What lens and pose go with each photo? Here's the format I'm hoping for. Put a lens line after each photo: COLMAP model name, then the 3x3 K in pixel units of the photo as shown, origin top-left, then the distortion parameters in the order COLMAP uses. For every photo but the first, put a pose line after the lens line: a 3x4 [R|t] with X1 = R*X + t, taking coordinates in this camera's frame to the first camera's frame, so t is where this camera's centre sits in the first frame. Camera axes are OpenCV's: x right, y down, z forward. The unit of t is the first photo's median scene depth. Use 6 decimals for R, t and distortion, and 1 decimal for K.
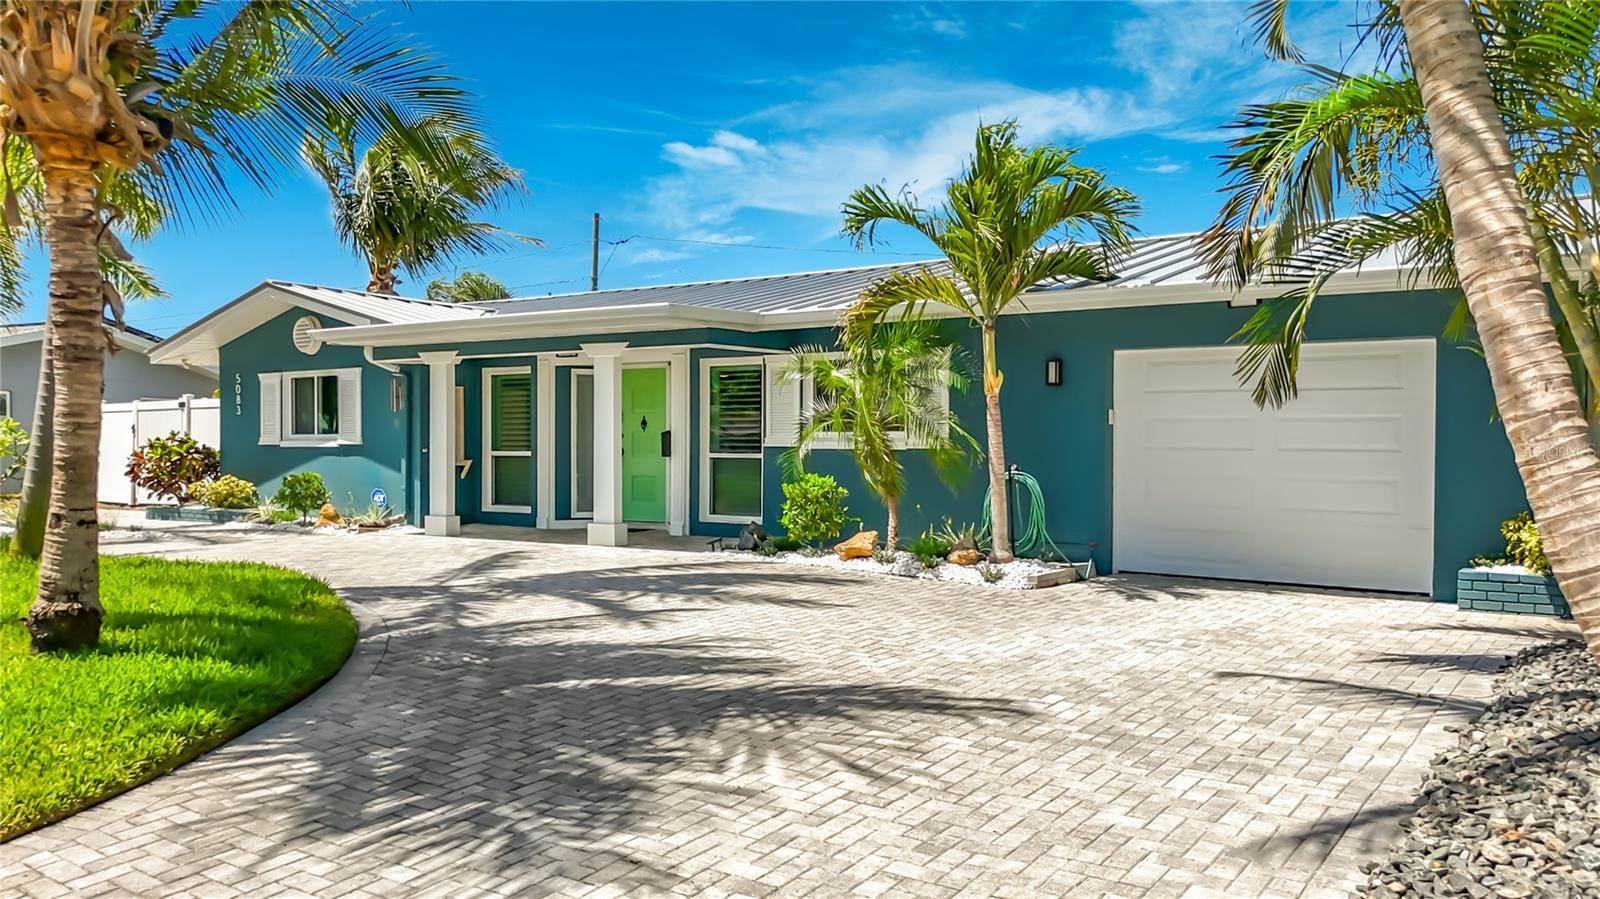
lens RADIAL K [[1237.8, 0, 800.0], [0, 1237.8, 449.5], [0, 0, 1]] dist [0.001580, 0.000827]
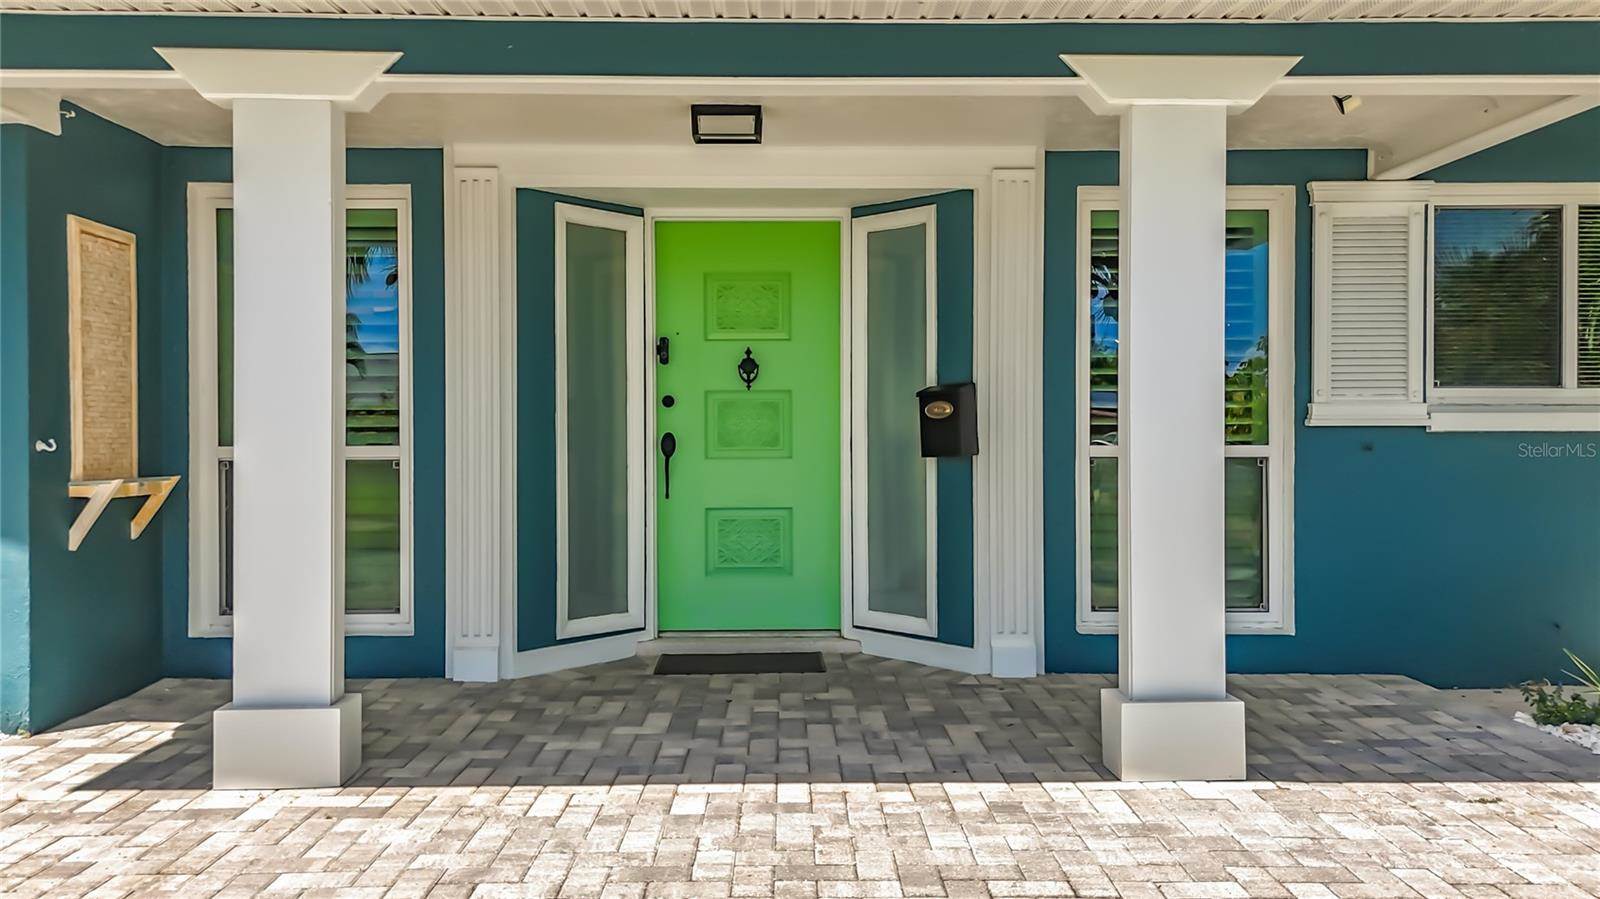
lens RADIAL K [[1237.8, 0, 800.0], [0, 1237.8, 449.5], [0, 0, 1]] dist [0.001580, 0.000827]
pose [[0.822647, -0.012160, 0.568422, -0.308128], [0.007152, 0.999913, 0.011040, -0.000315], [-0.568508, -0.005017, 0.822663, 0.648804]]
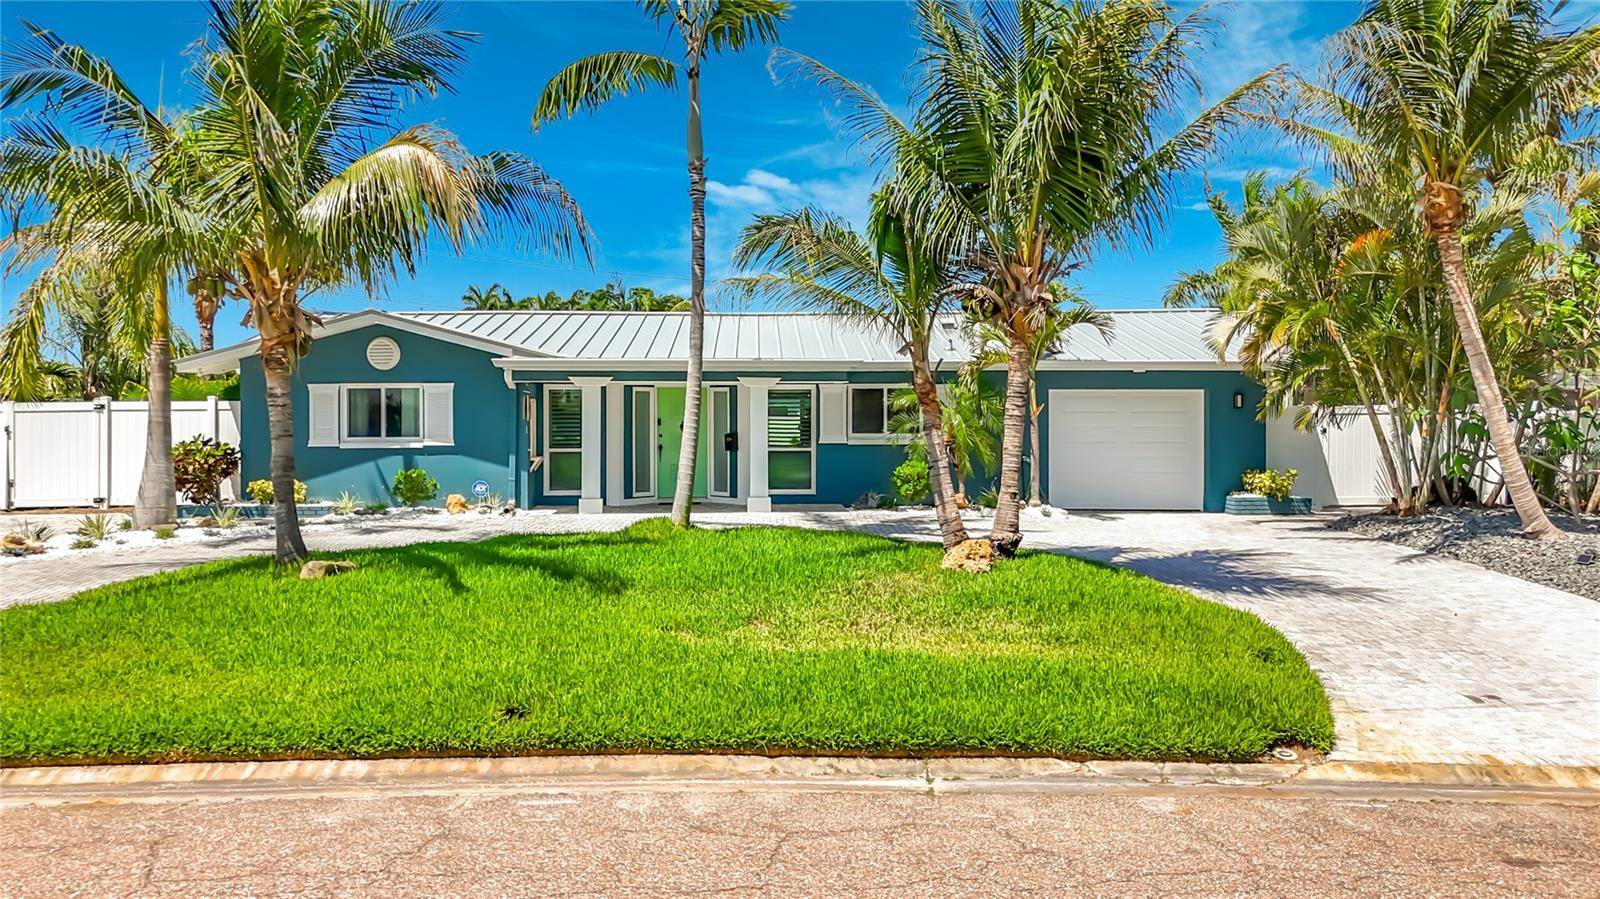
lens RADIAL K [[1237.8, 0, 800.0], [0, 1237.8, 449.5], [0, 0, 1]] dist [0.001580, 0.000827]
pose [[0.805280, -0.021504, 0.592504, -0.801573], [0.006754, 0.999610, 0.027100, -0.030945], [-0.592856, -0.017821, 0.805112, -0.191057]]
